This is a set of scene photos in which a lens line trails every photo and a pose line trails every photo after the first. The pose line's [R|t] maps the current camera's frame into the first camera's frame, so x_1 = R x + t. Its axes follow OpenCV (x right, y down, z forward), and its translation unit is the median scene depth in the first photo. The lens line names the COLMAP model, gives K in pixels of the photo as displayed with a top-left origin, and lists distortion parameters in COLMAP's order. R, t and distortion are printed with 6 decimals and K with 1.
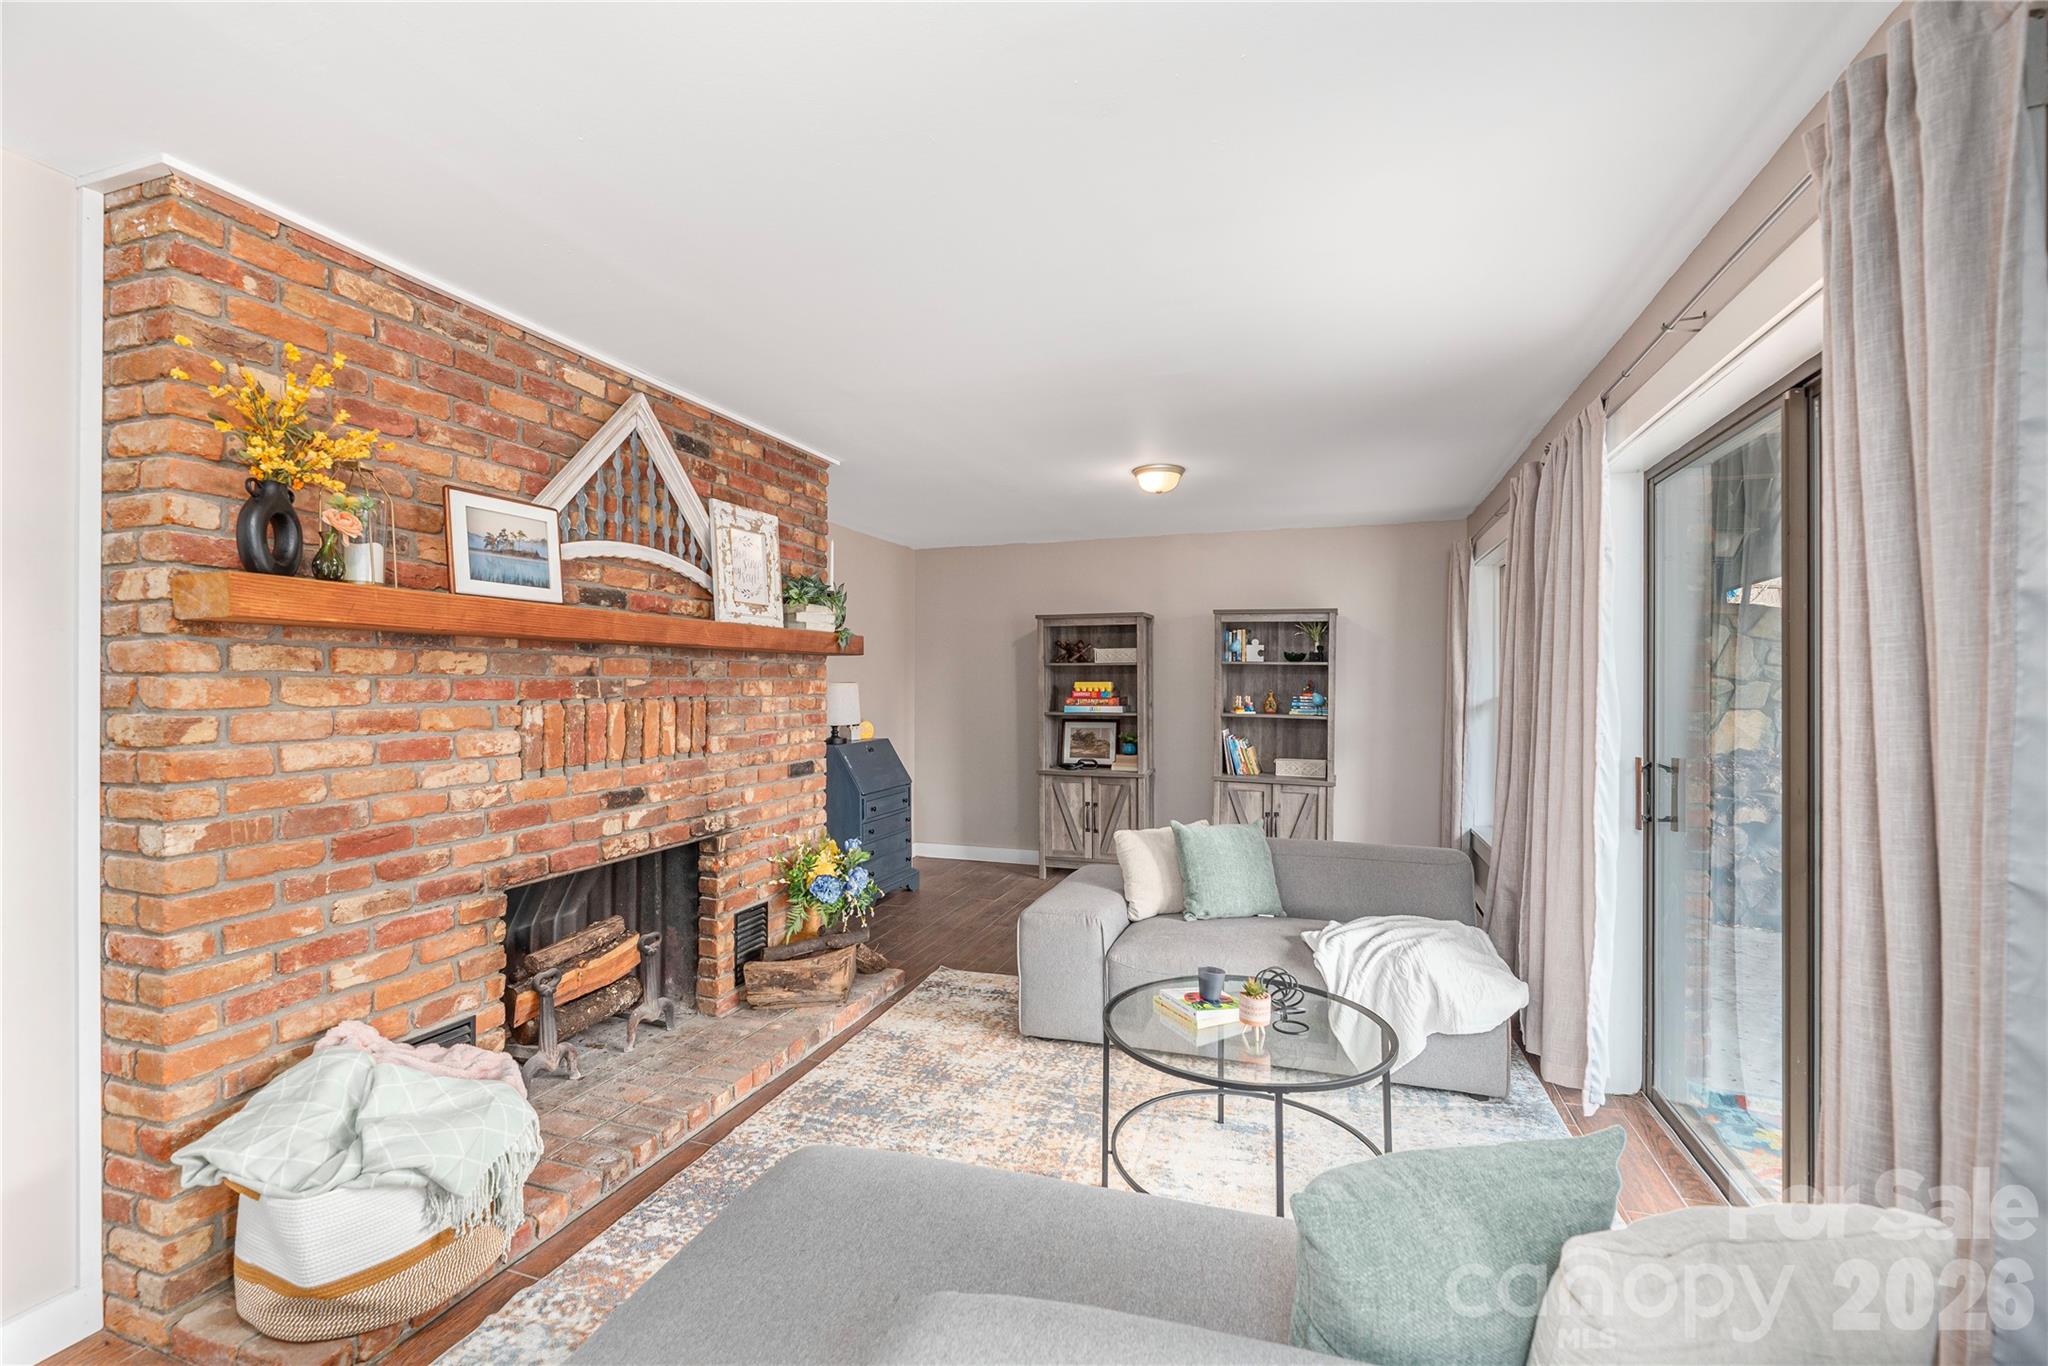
lens RADIAL K [[887.6, 0, 1027.9], [0, 887.6, 685.0], [0, 0, 1]] dist [0.001127, 0.000290]
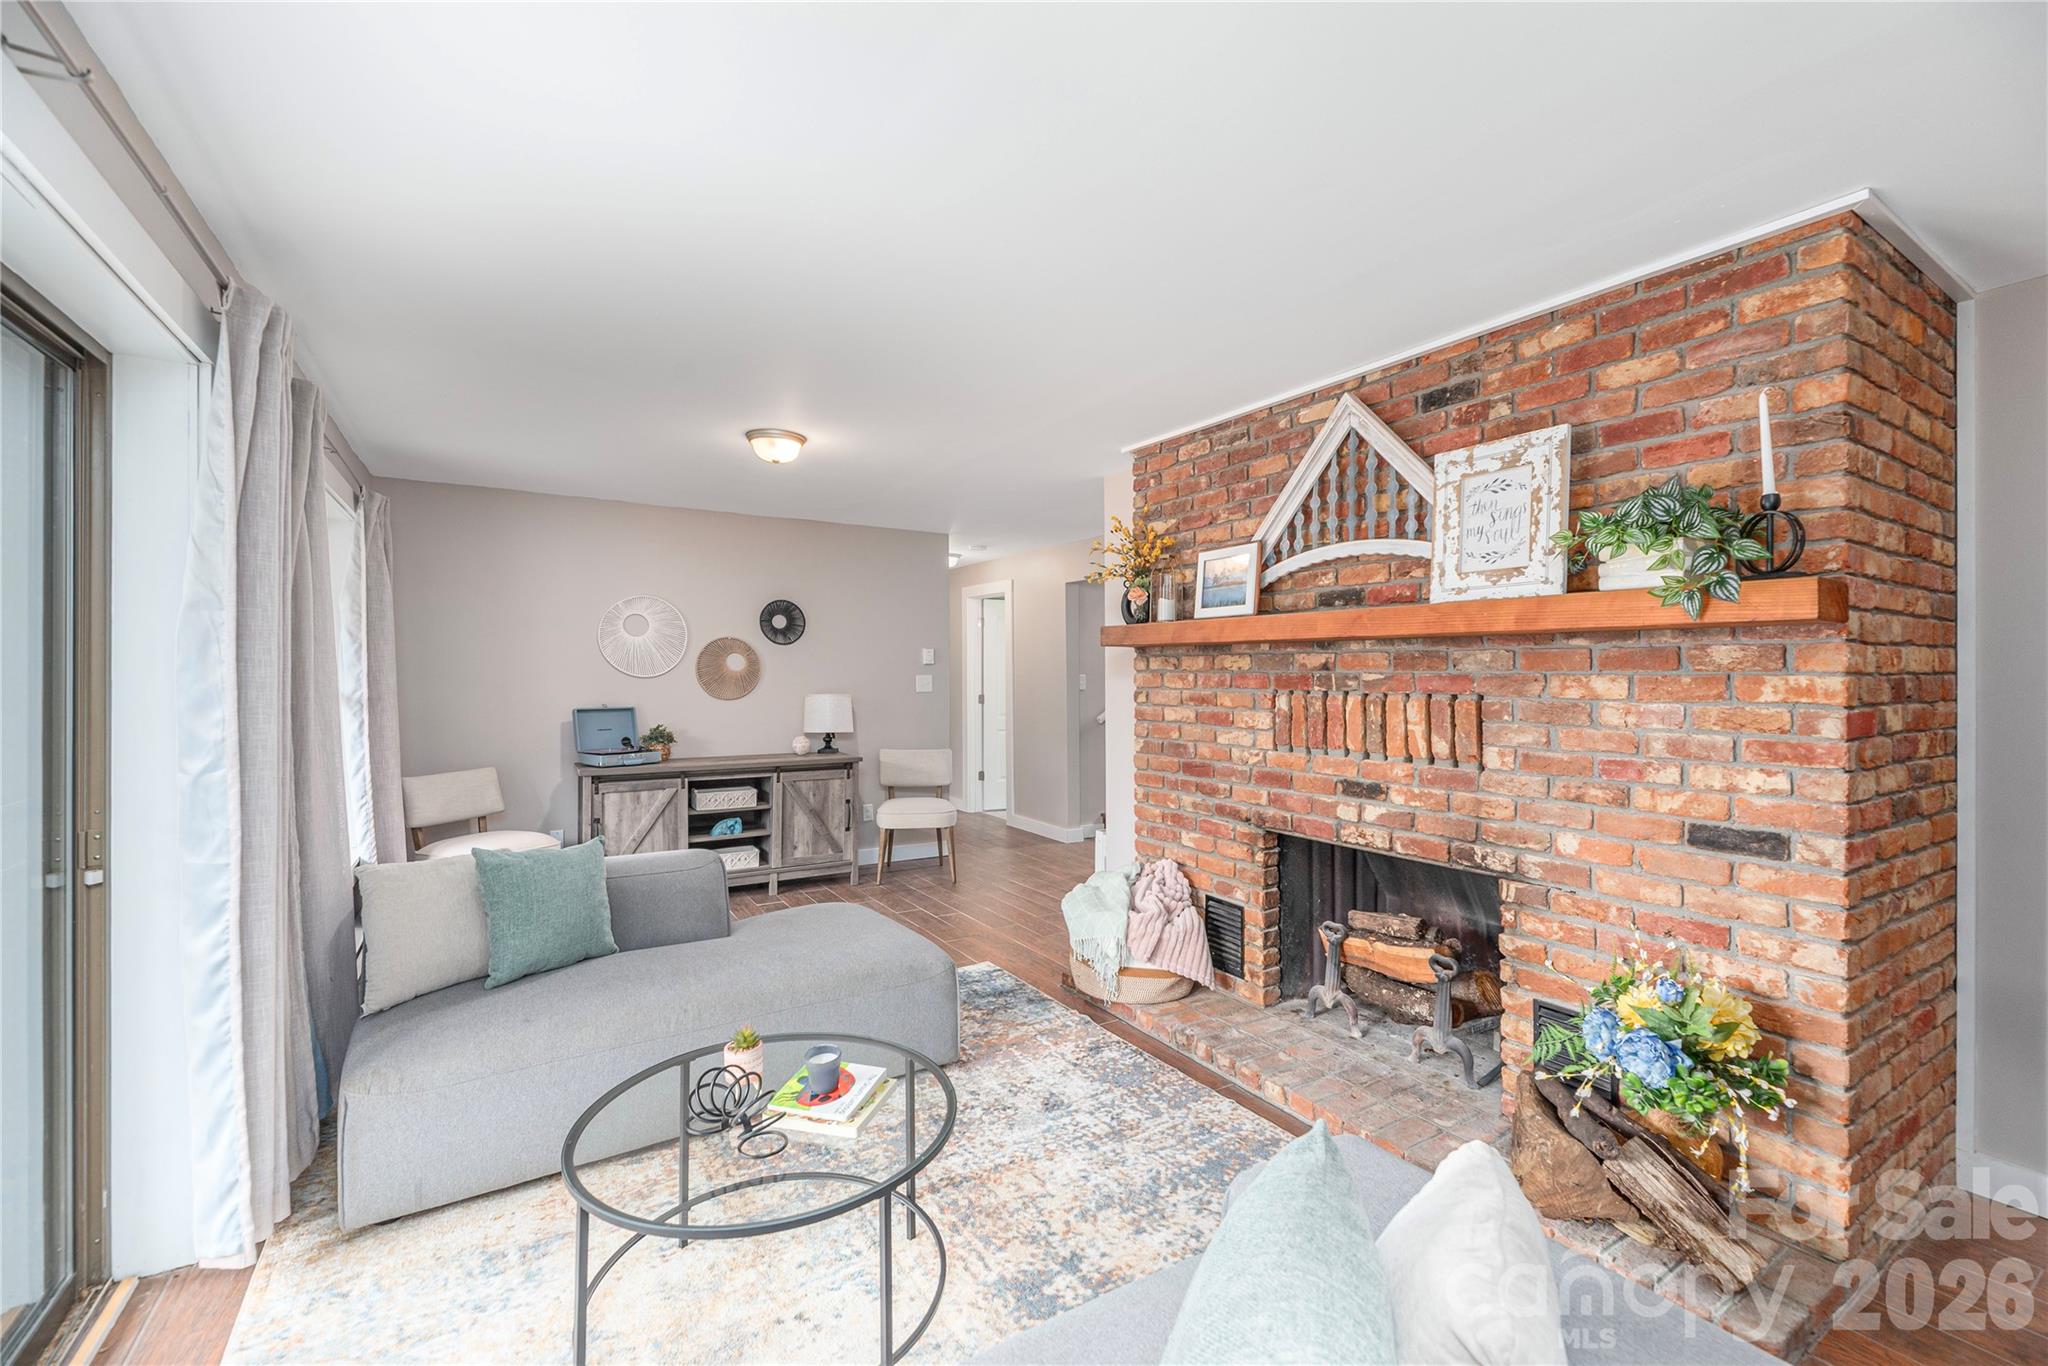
lens RADIAL K [[845.6, 0, 1042.1], [0, 845.6, 699.1], [0, 0, 1]] dist [-0.002253, 0.001476]
pose [[-0.619833, 0.015334, -0.784584, 0.533930], [-0.012257, 0.999498, 0.029217, -0.001013], [0.784638, 0.027726, -0.619334, 1.300066]]
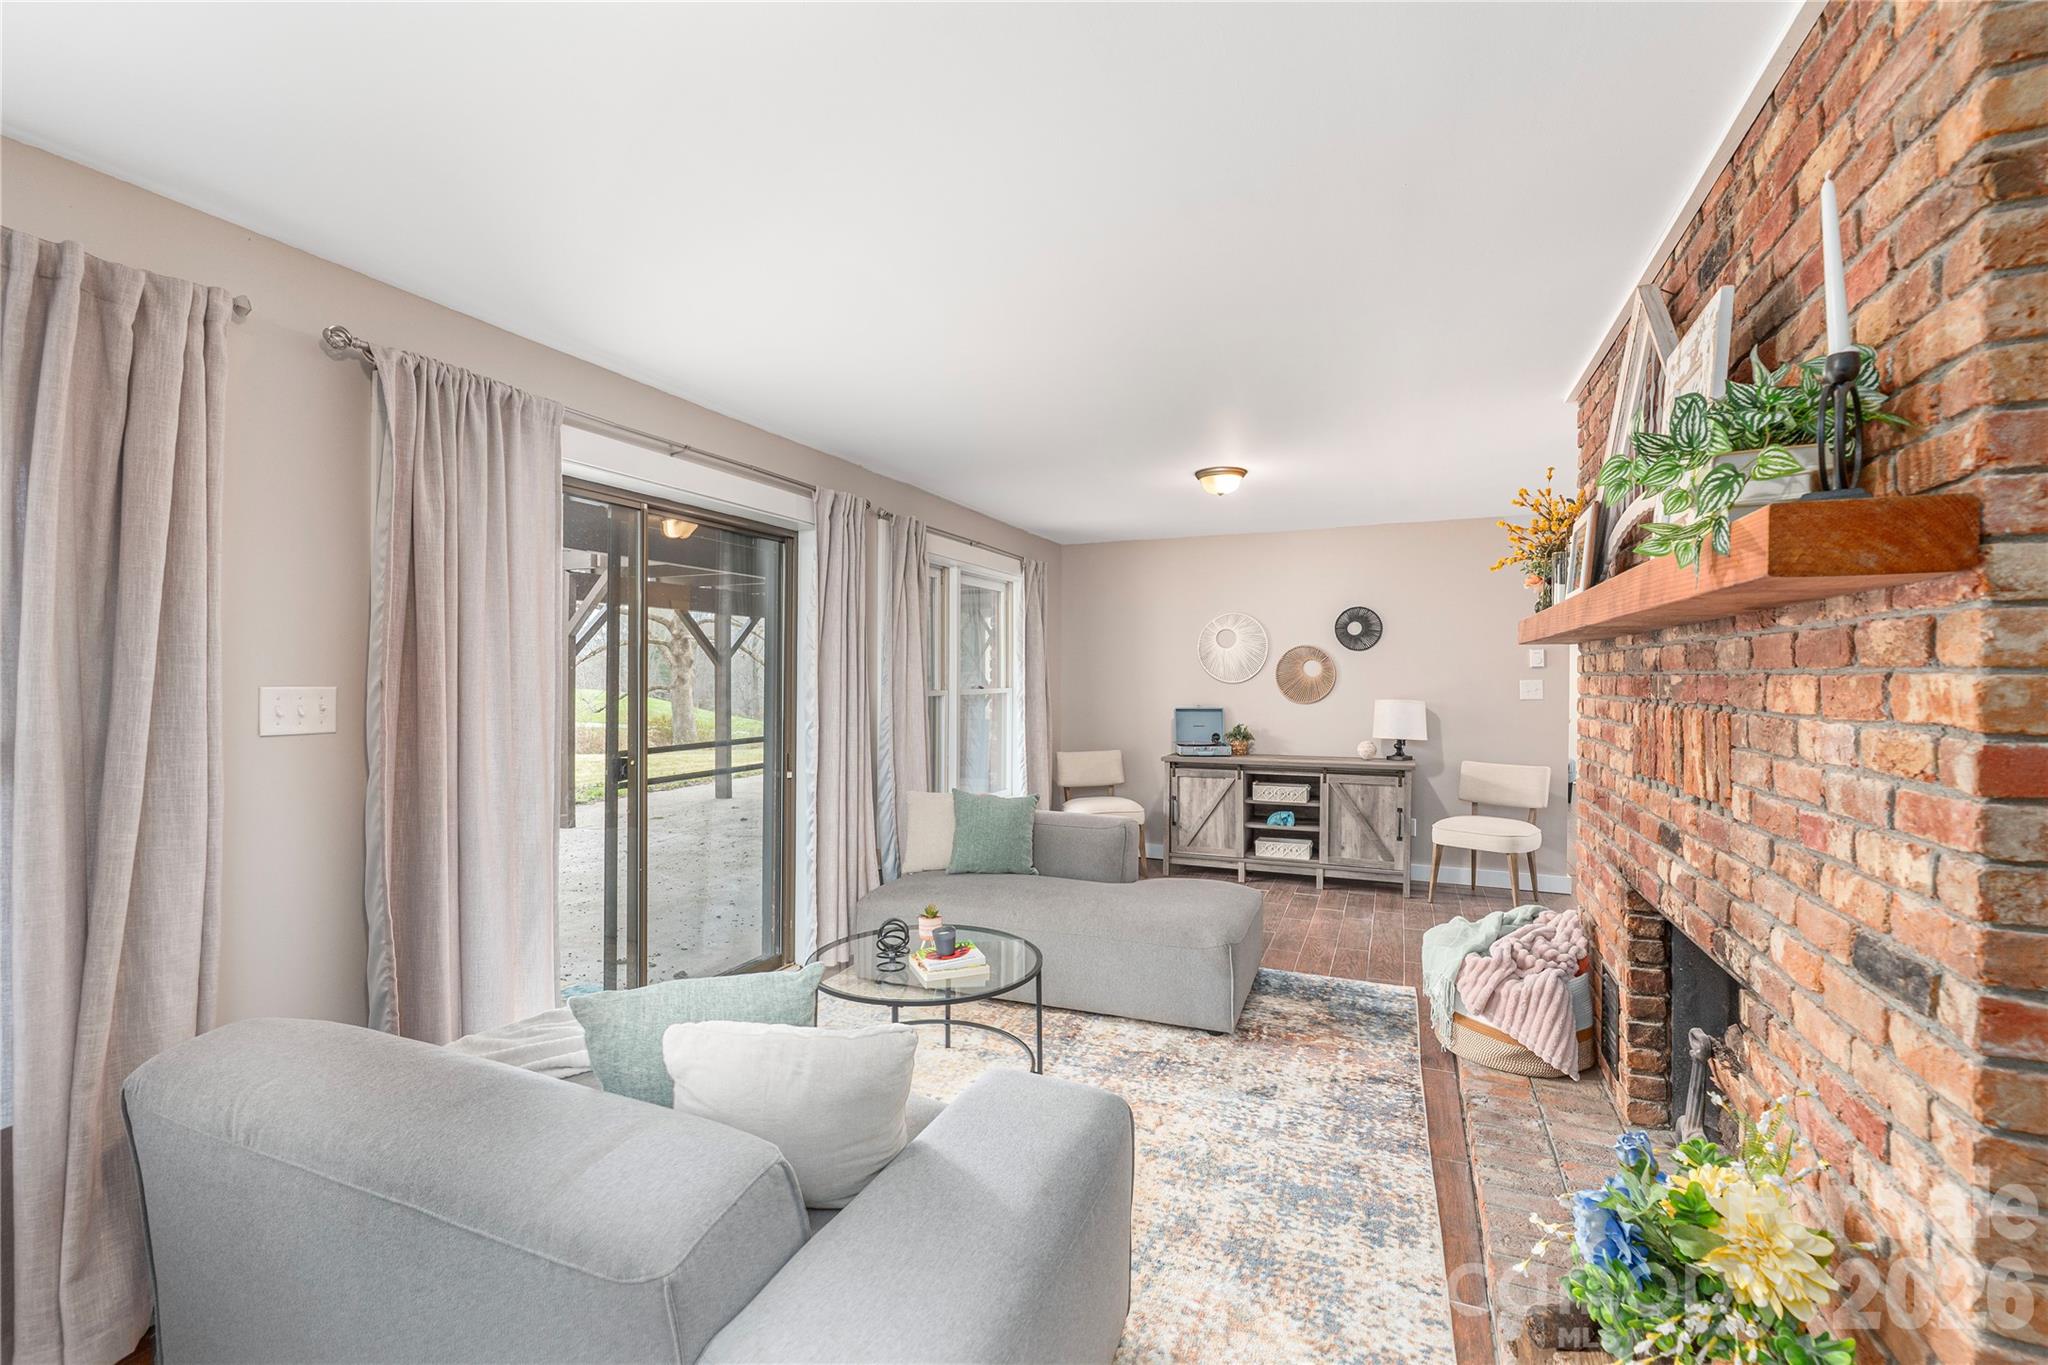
lens RADIAL K [[887.6, 0, 1028.7], [0, 887.6, 694.4], [0, 0, 1]] dist [0.001127, 0.000290]
pose [[-0.997509, -0.003260, 0.070471, 0.017003], [-0.001635, 0.999732, 0.023112, -0.006141], [-0.070527, 0.022940, -0.997246, 1.749851]]
